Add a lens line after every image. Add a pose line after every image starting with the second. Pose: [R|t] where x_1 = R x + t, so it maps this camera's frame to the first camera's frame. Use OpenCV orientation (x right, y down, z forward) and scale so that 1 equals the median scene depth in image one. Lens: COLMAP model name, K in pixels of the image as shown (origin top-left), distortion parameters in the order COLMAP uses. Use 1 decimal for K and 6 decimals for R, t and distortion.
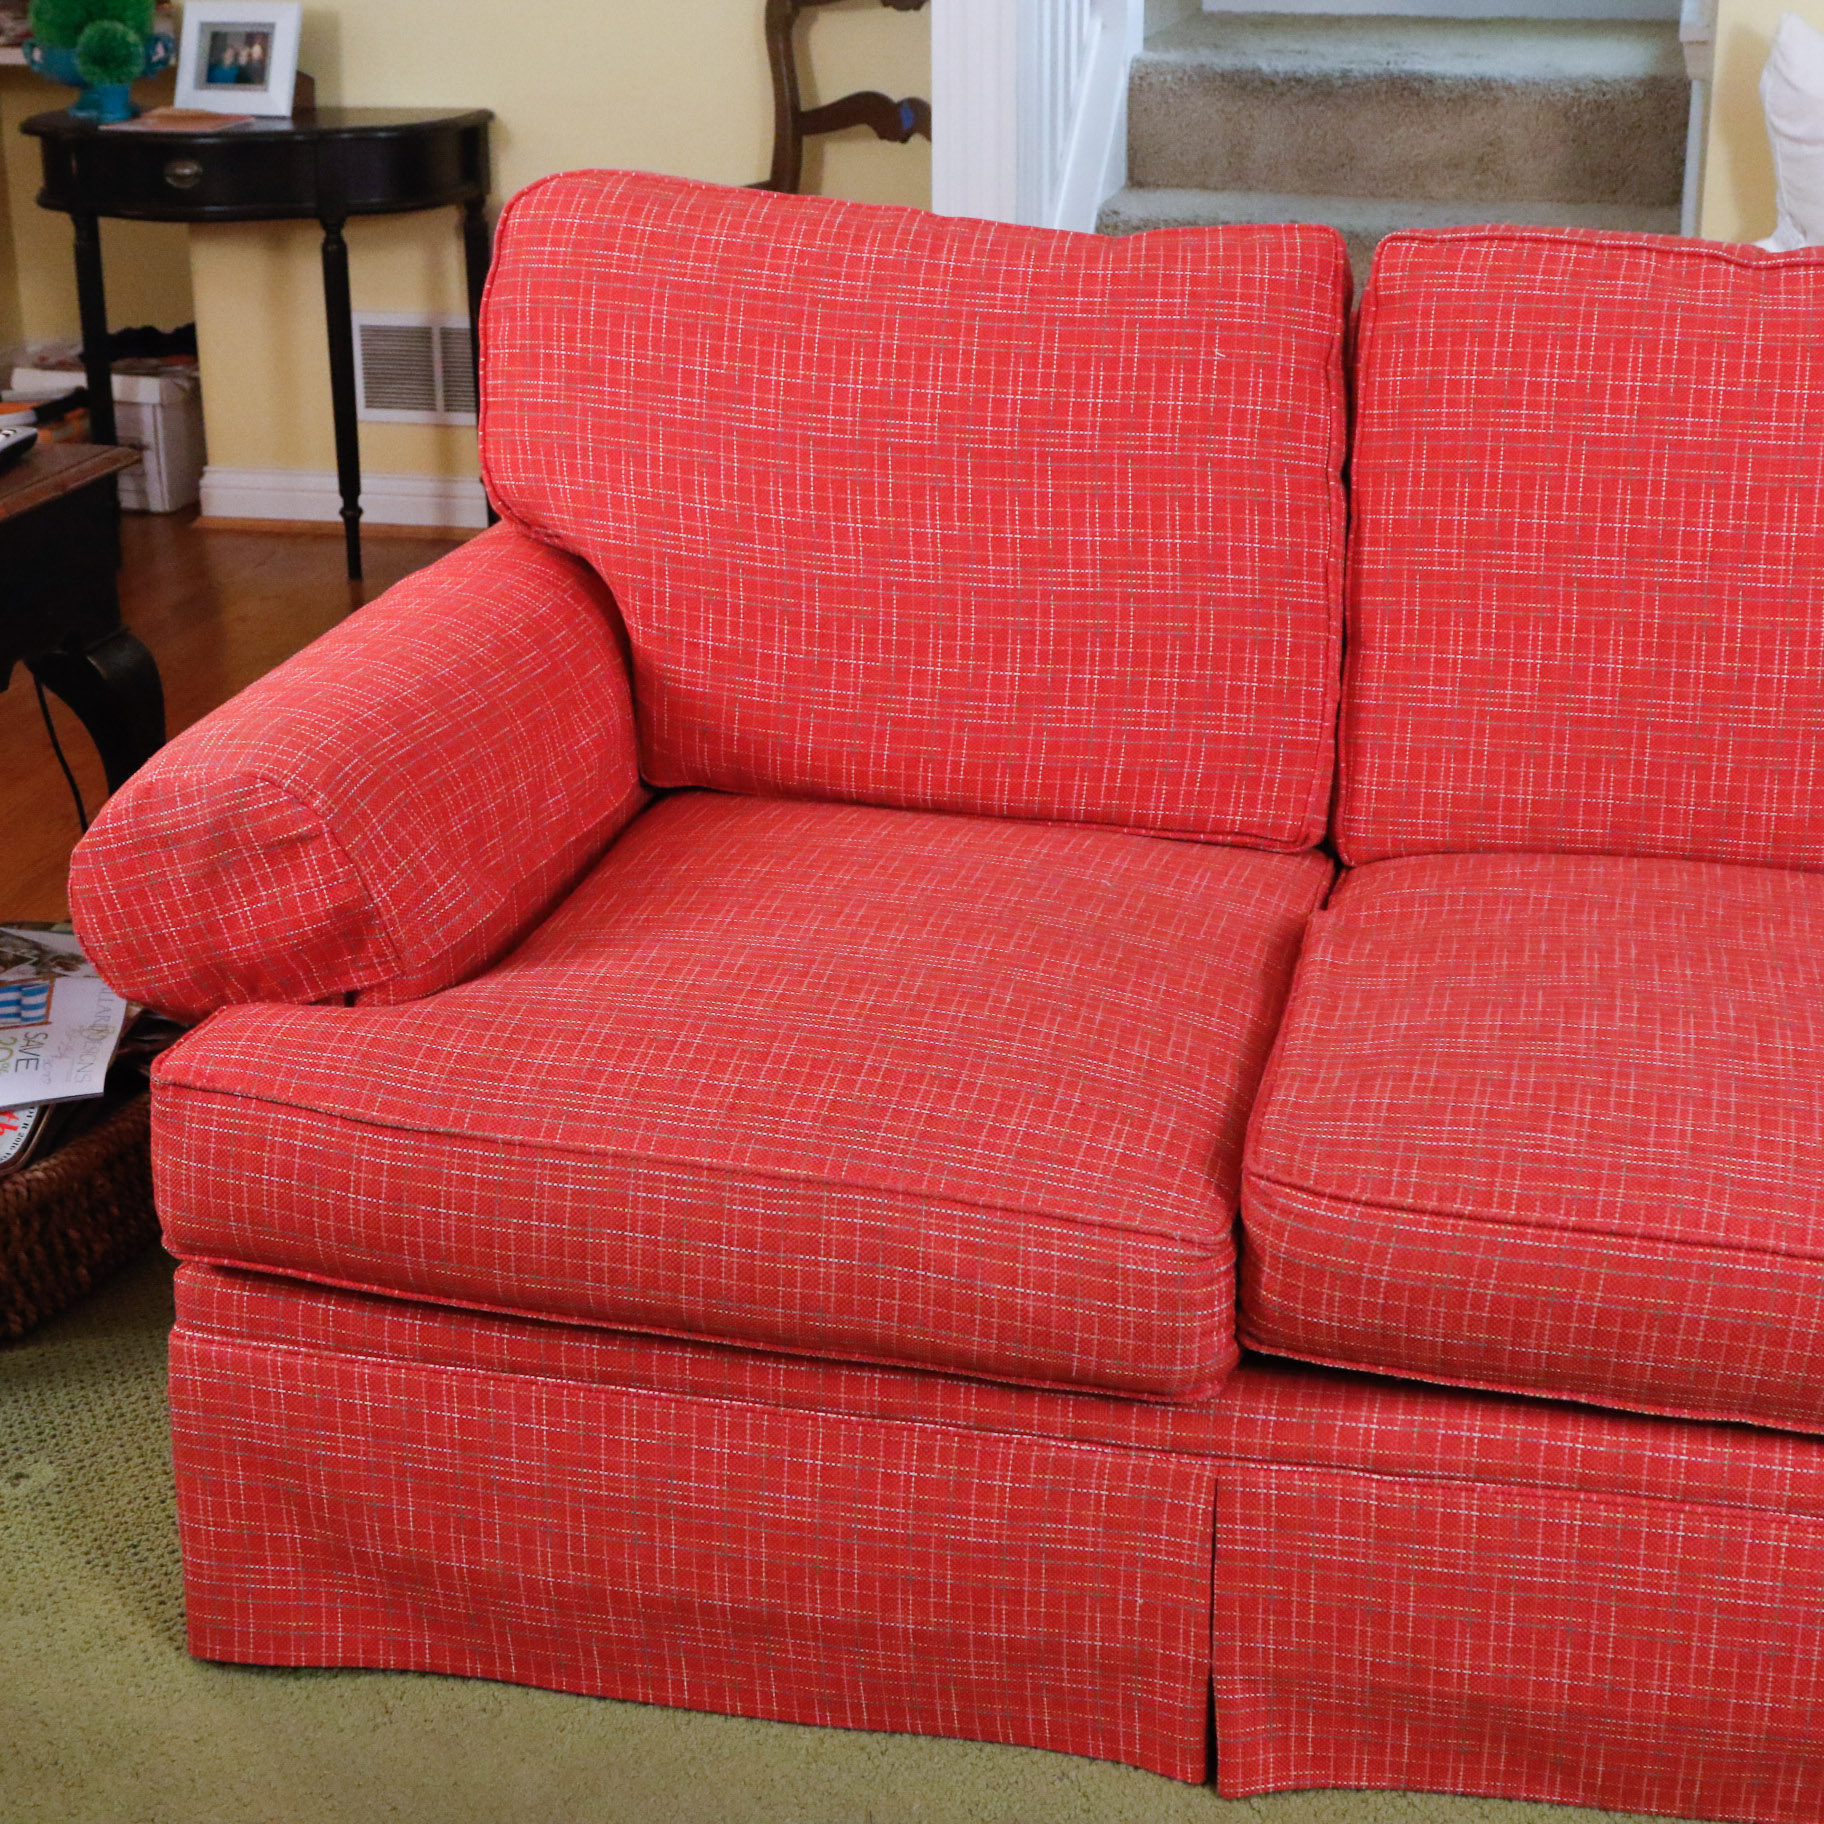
lens RADIAL K [[2925.9, 0, 919.2], [0, 2925.9, 905.3], [0, 0, 1]] dist [-0.118342, 0.000000]
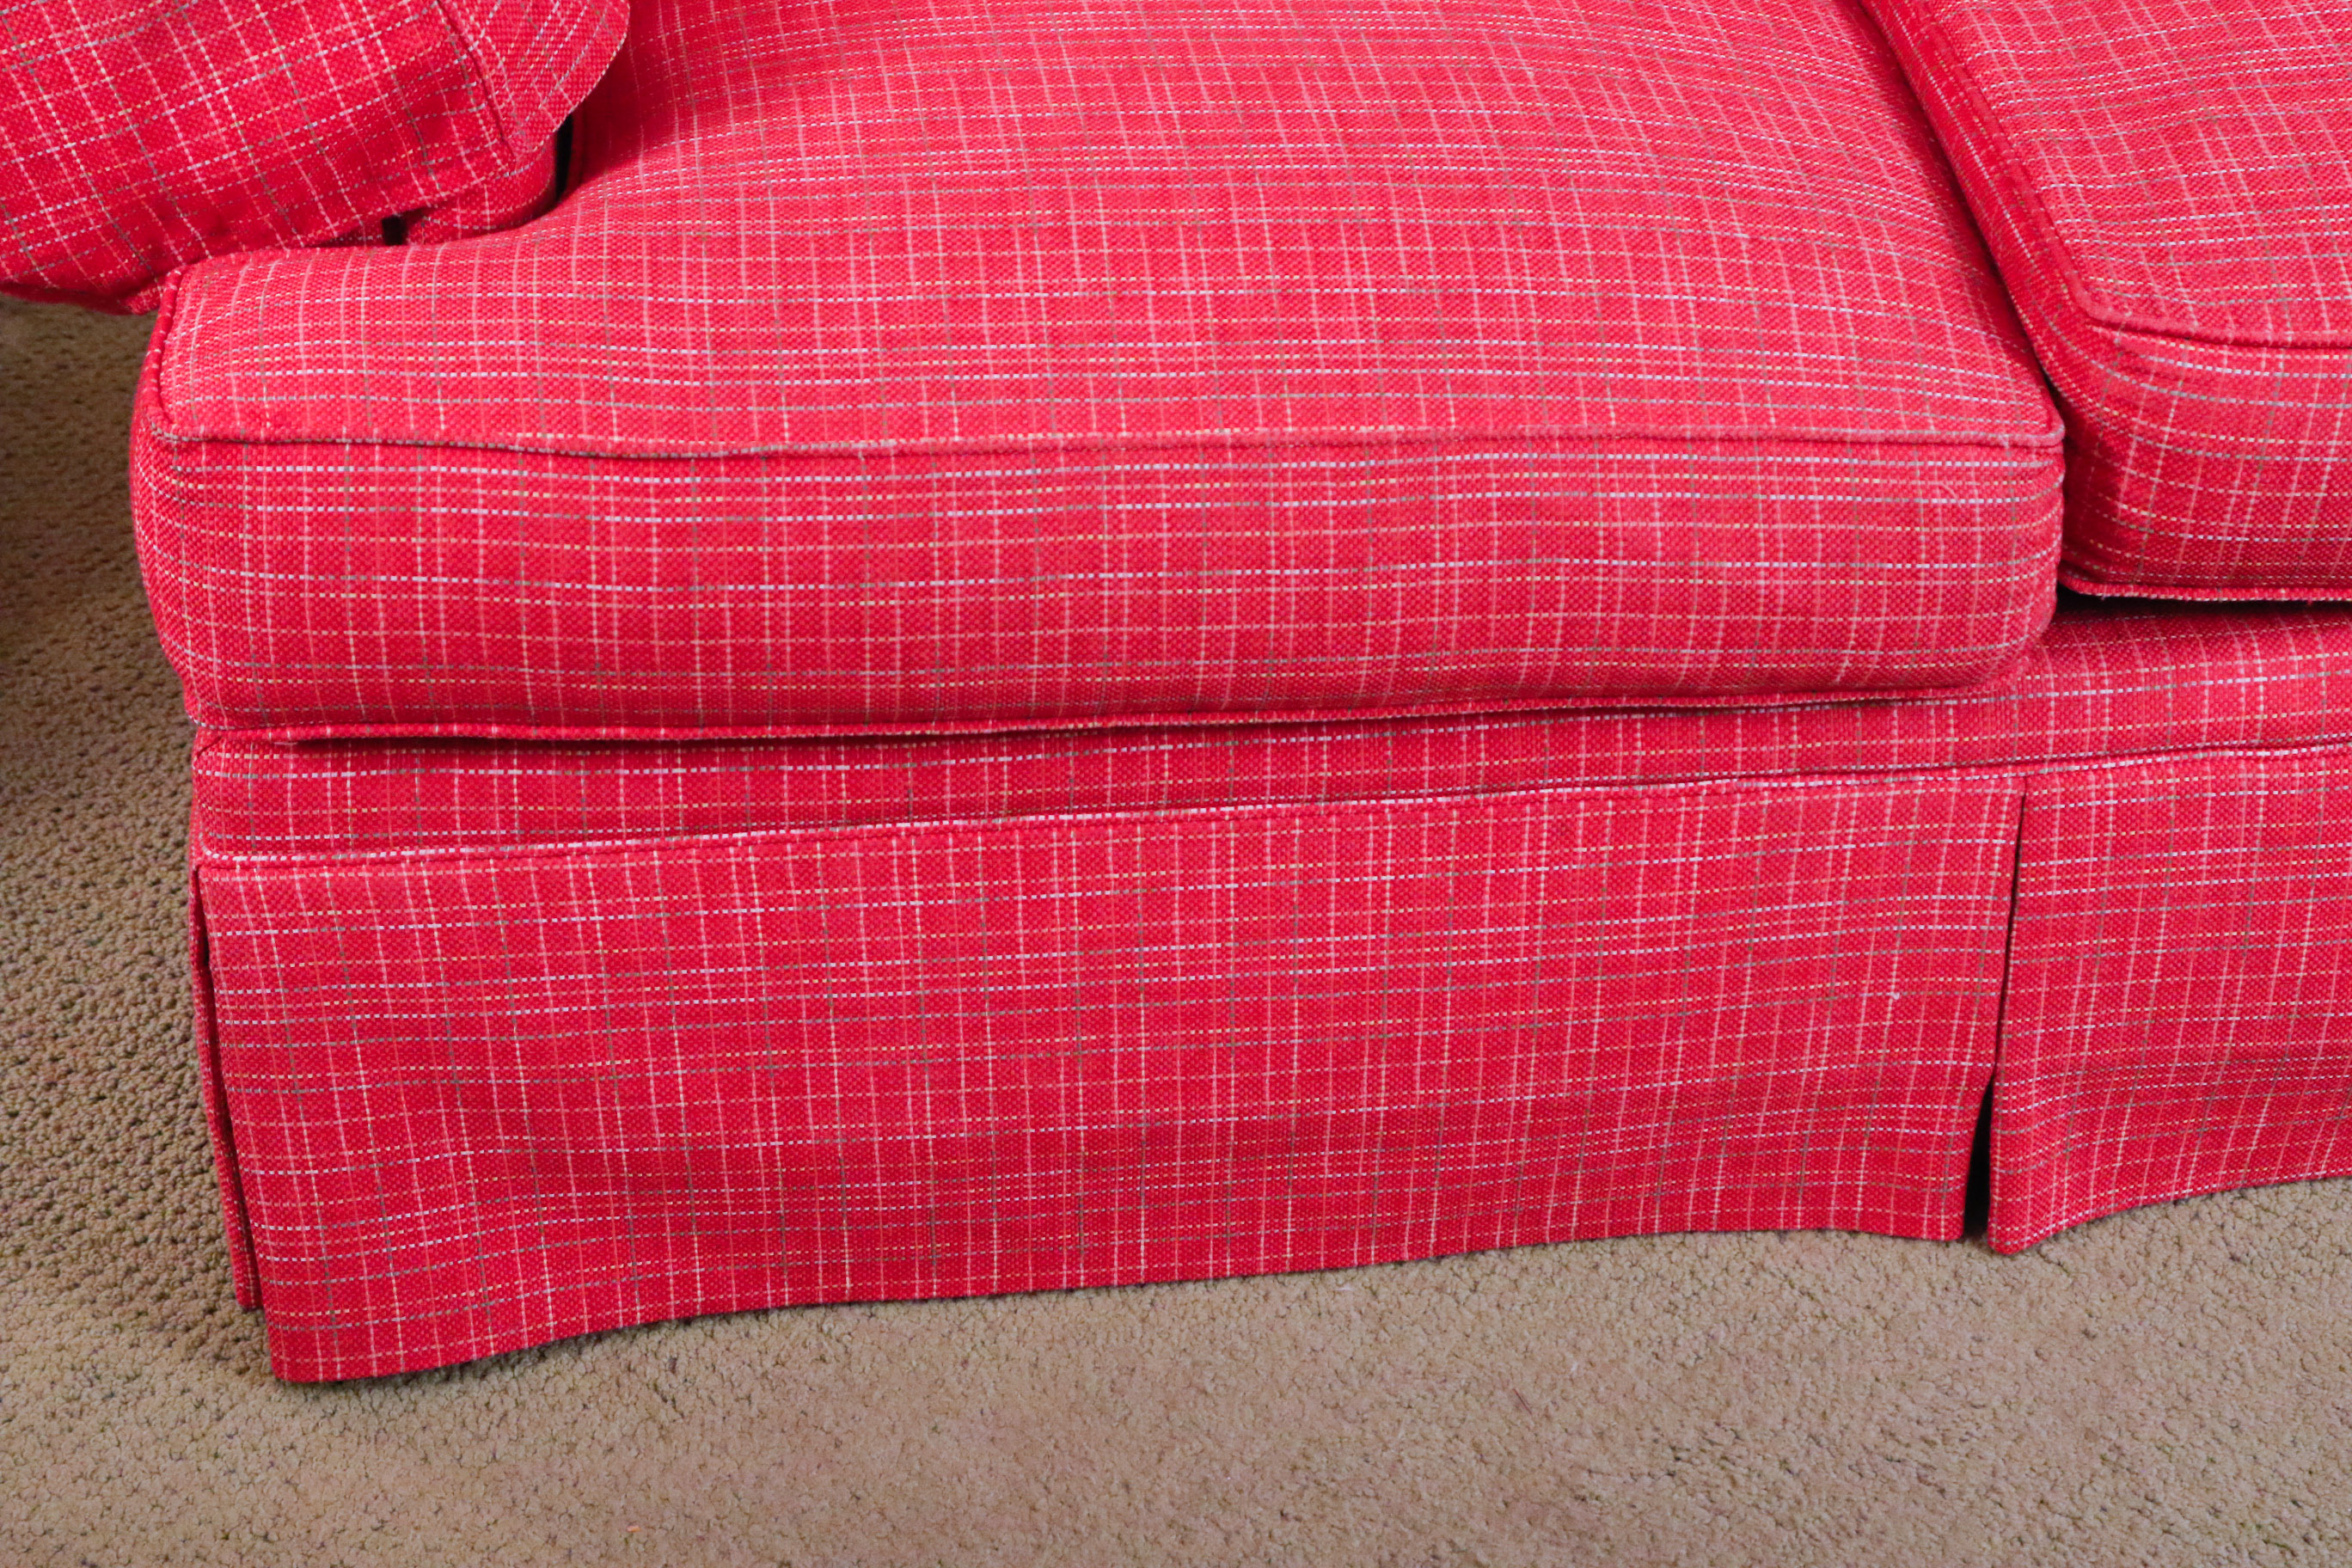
lens RADIAL K [[4139.3, 0, 1166.3], [0, 4139.3, 784.0], [0, 0, 1]] dist [0.045938, 0.000000]
pose [[0.944353, -0.179947, 0.275348, -0.320102], [0.103182, 0.956898, 0.271477, -0.071495], [-0.312331, -0.227959, 0.922217, 0.212365]]
